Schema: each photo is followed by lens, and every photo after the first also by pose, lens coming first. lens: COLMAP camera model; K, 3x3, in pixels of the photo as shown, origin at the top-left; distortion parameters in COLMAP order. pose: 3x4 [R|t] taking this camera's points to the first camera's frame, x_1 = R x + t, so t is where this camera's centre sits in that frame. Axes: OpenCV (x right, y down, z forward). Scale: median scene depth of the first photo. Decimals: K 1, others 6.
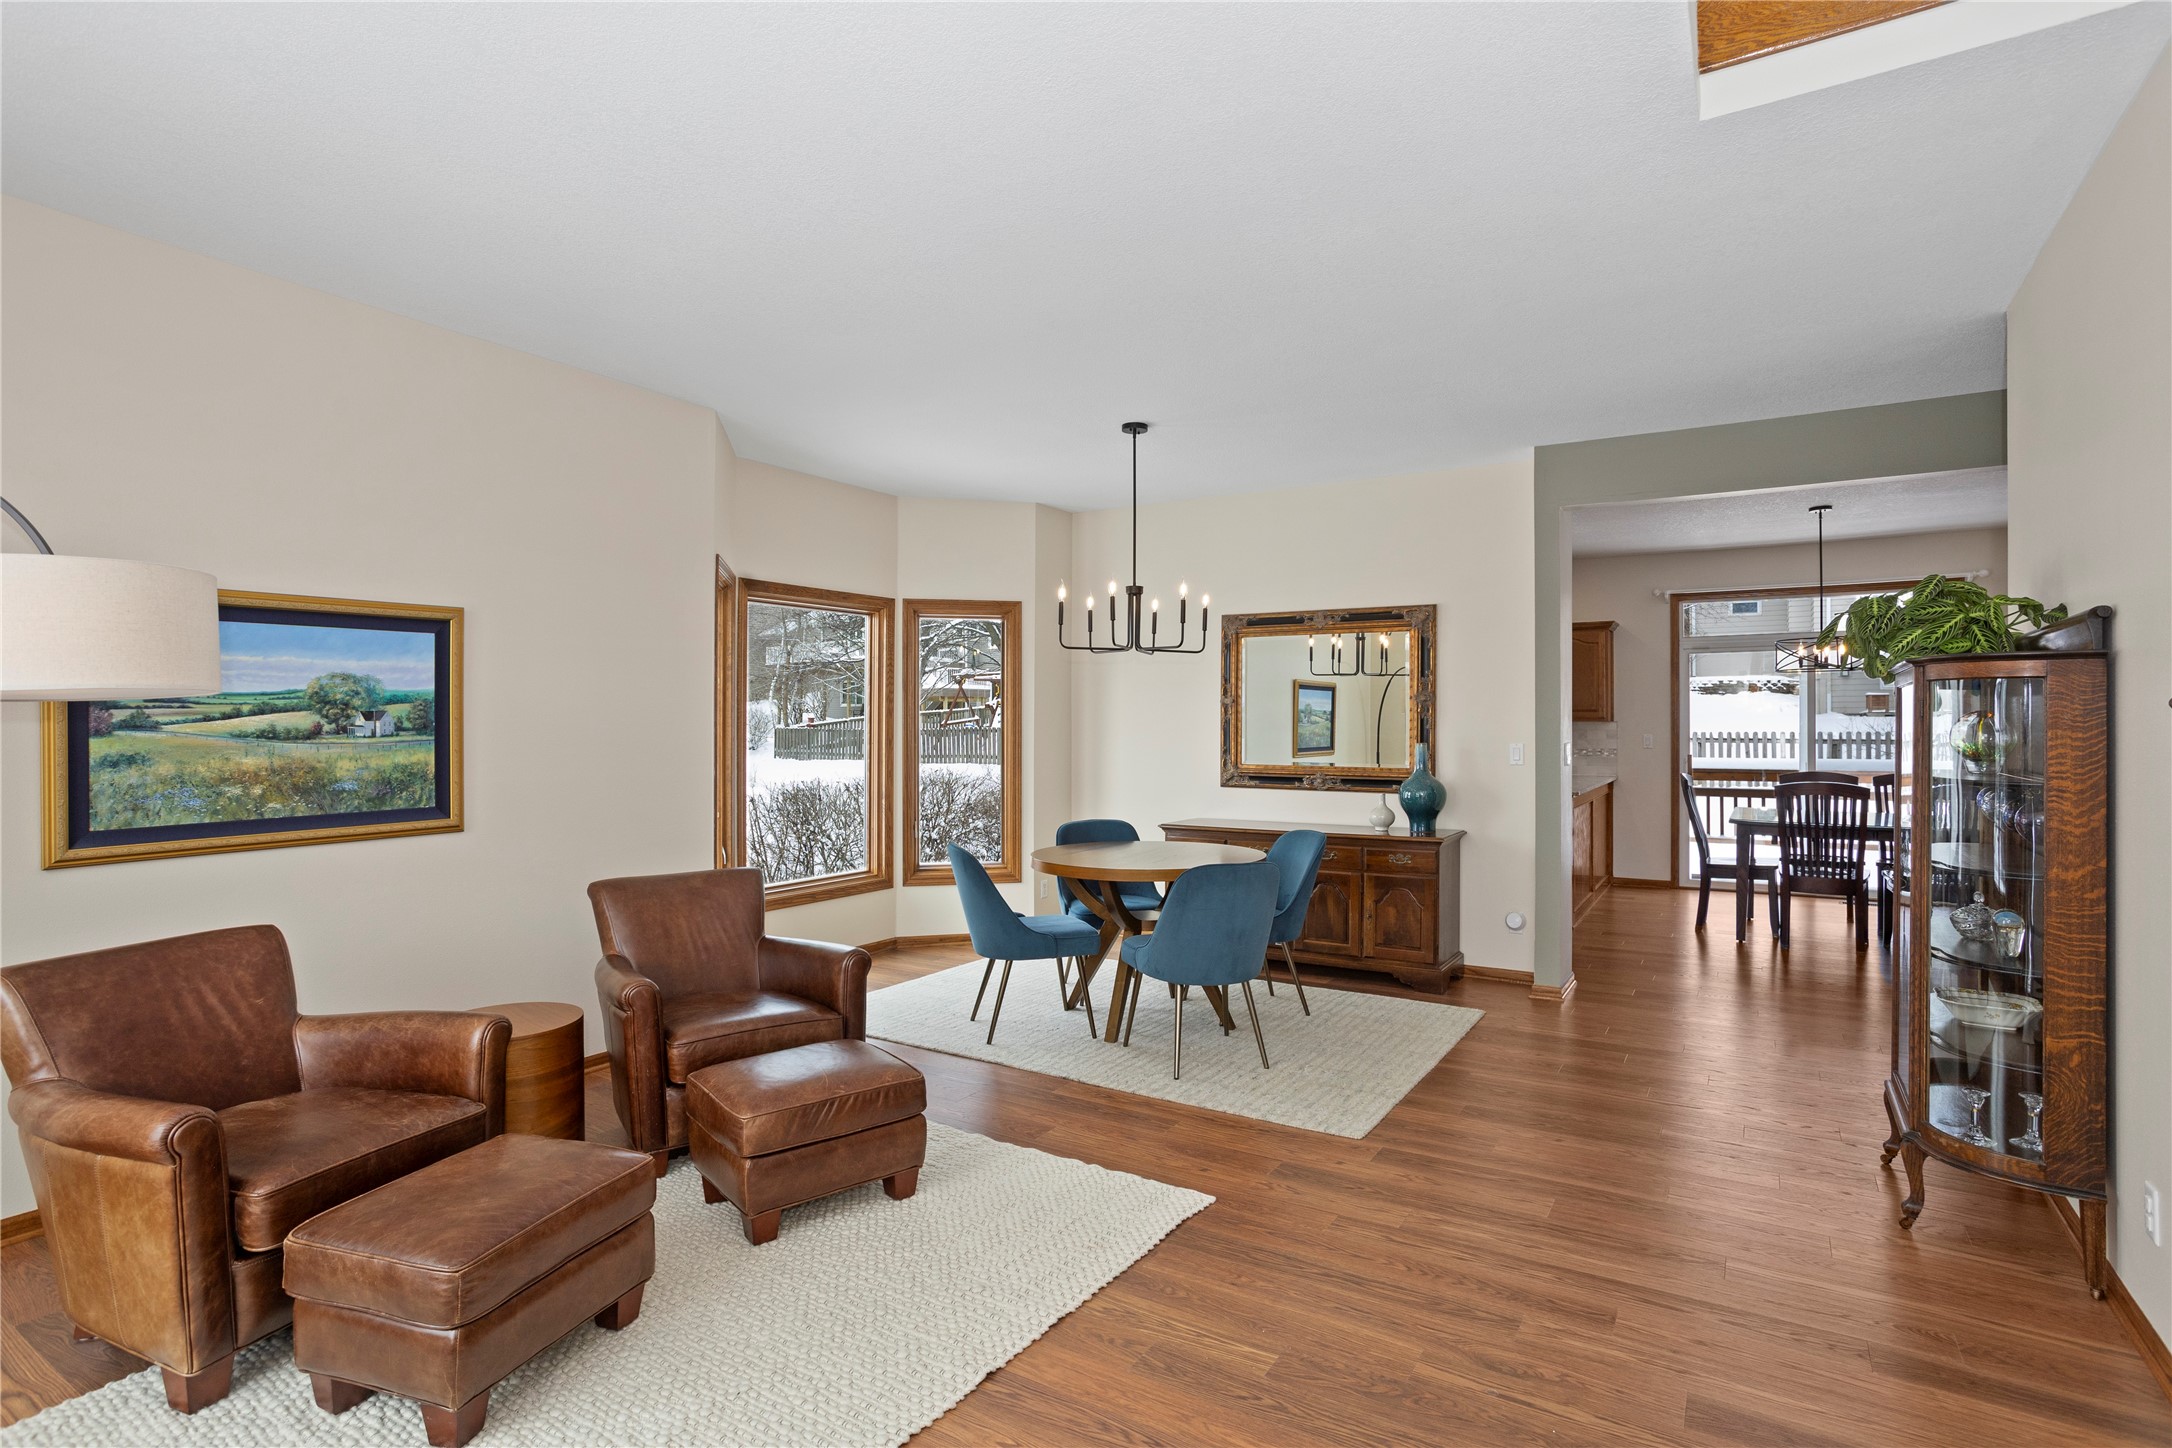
lens RADIAL K [[1076.5, 0, 1097.1], [0, 1076.5, 723.4], [0, 0, 1]] dist [-0.041849, 0.012900]
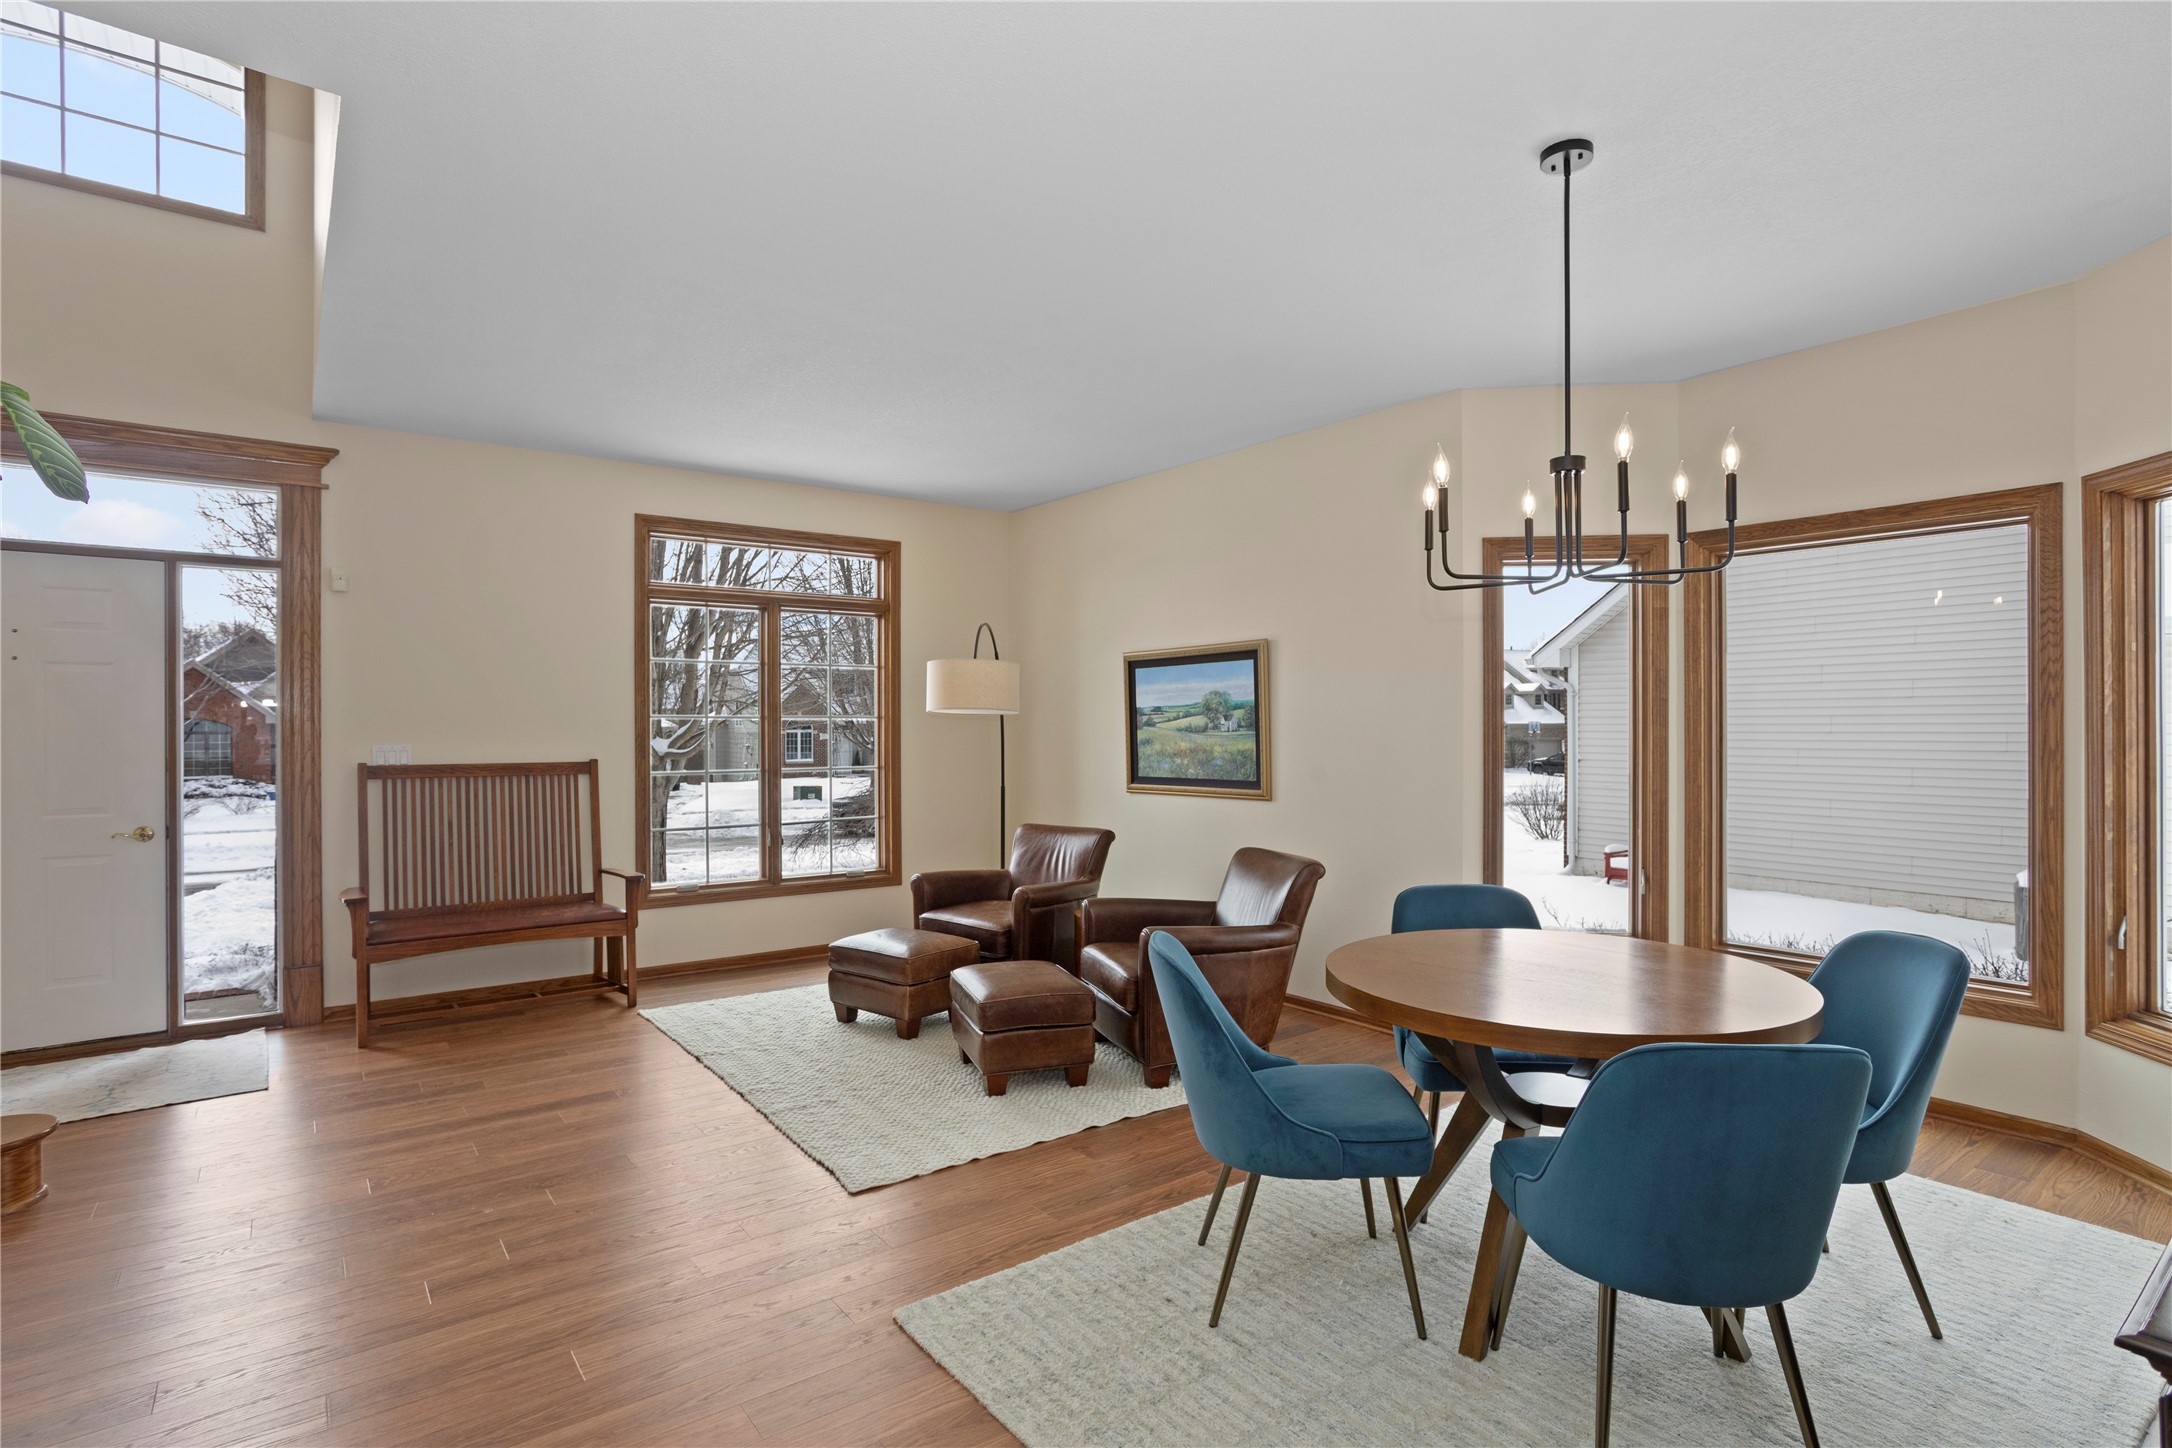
lens RADIAL K [[1076.5, 0, 1089.3], [0, 1076.5, 724.3], [0, 0, 1]] dist [-0.041849, 0.012900]
pose [[-0.354152, 0.001748, -0.935186, 0.831635], [0.003087, 0.999995, 0.000700, 0.000948], [0.935183, -0.002639, -0.354156, 1.336402]]
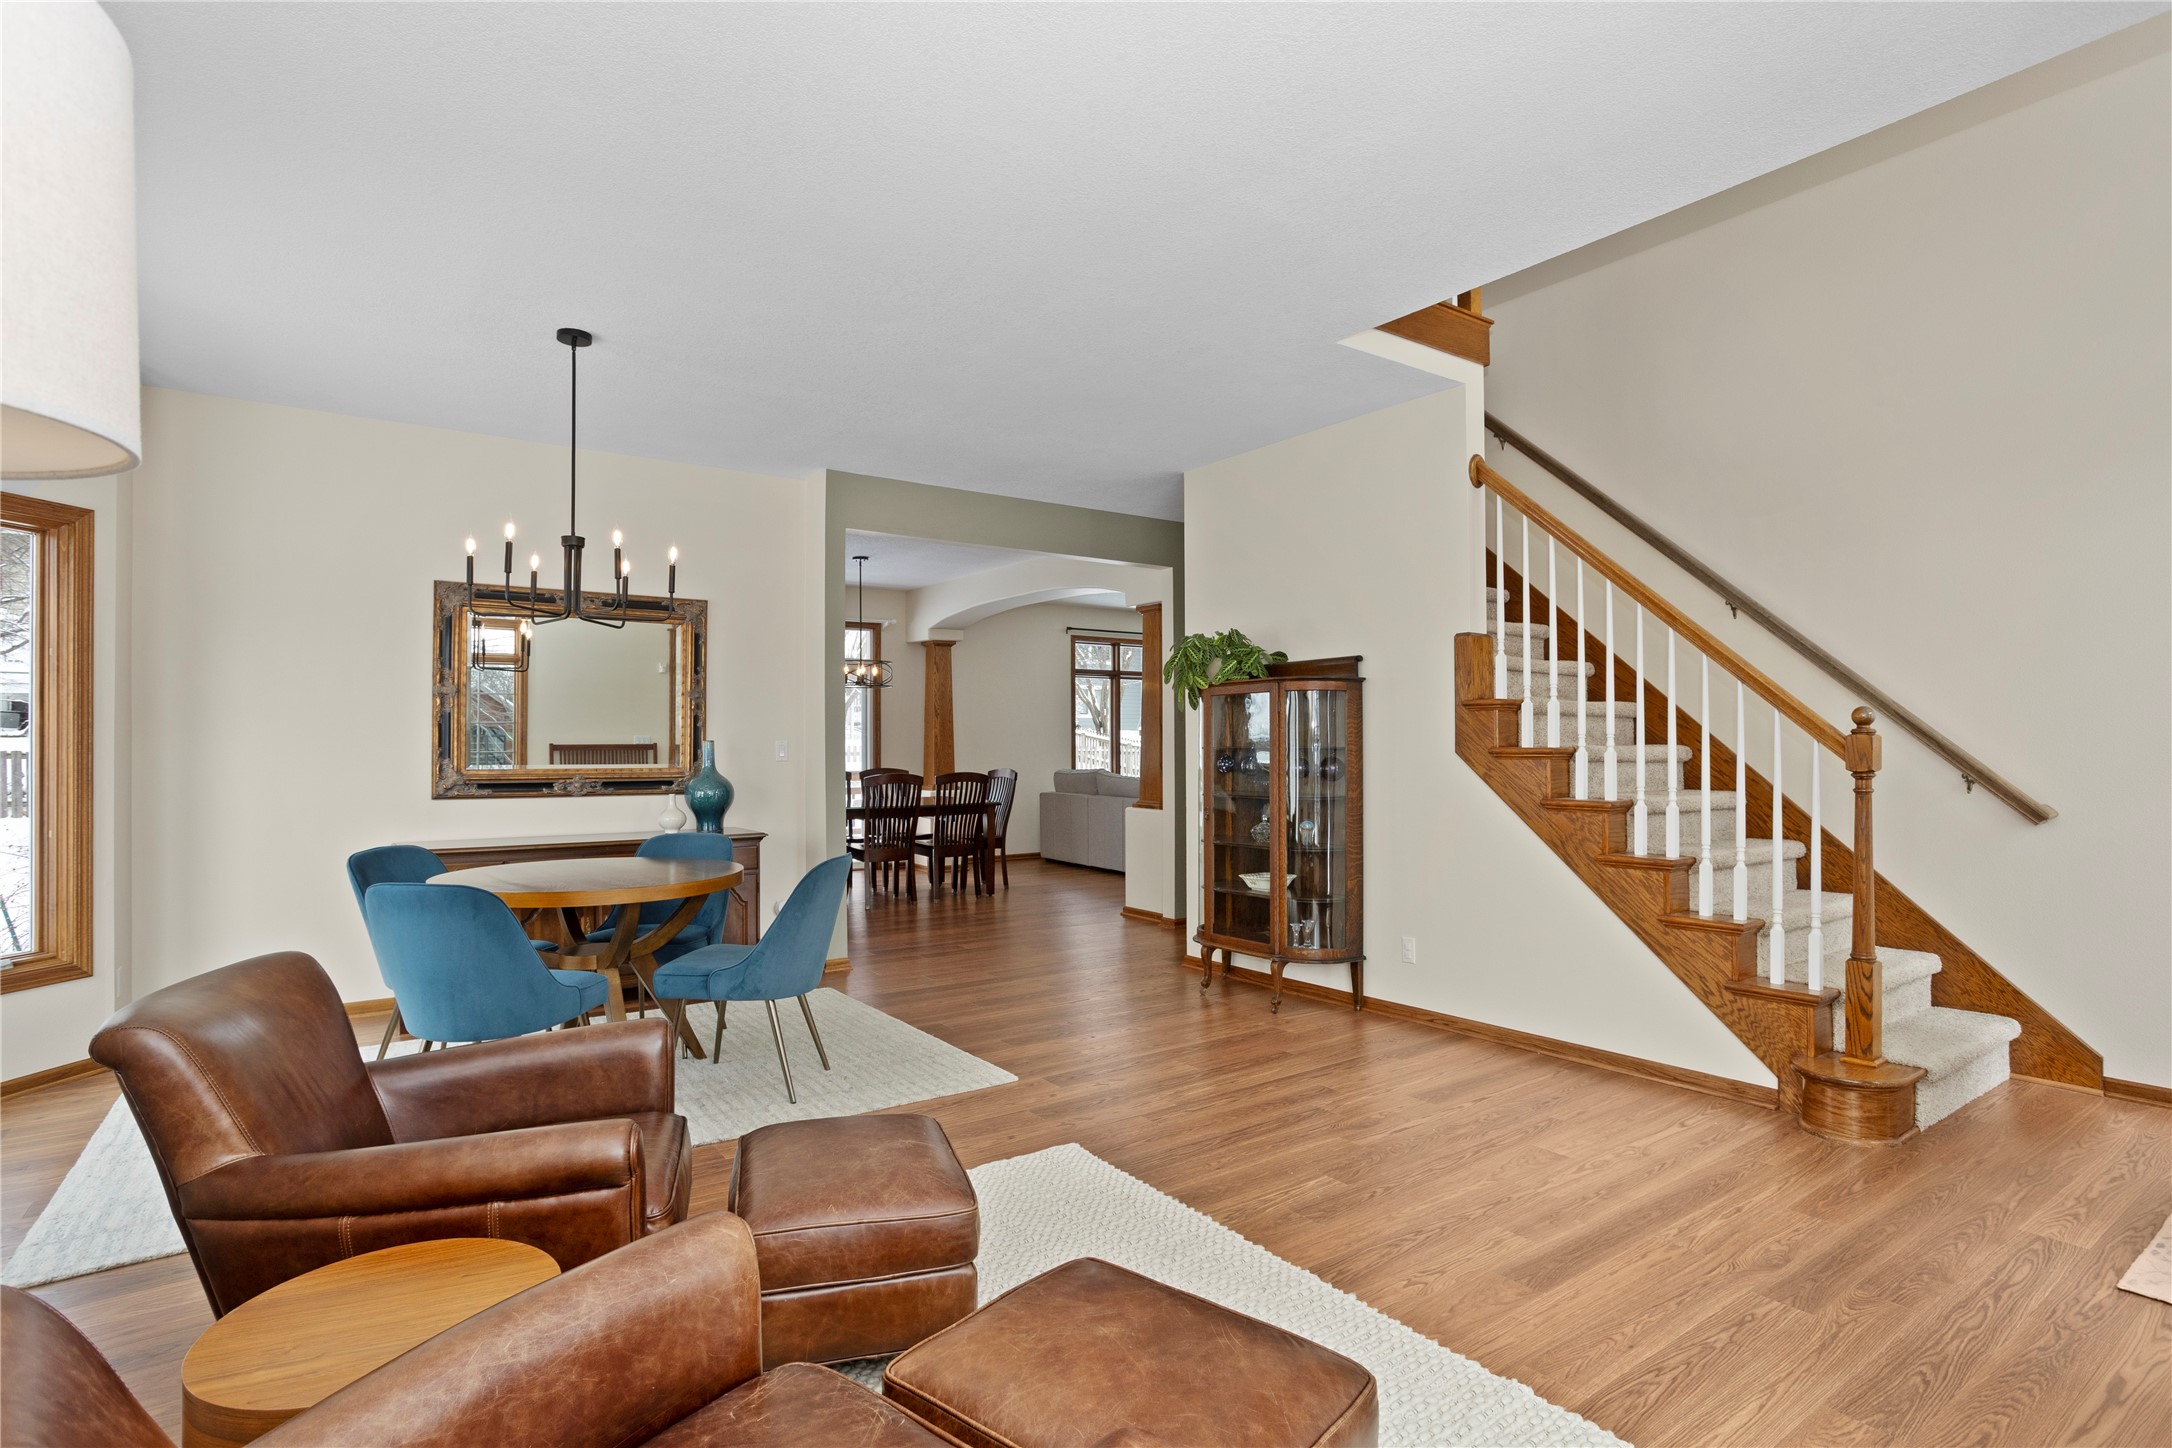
lens RADIAL K [[1076.5, 0, 1101.0], [0, 1076.5, 730.9], [0, 0, 1]] dist [-0.041849, 0.012900]
pose [[0.375284, 0.010065, 0.926855, -0.751419], [0.002886, 0.999924, -0.012027, 0.035426], [-0.926905, 0.007188, 0.375227, 0.482802]]
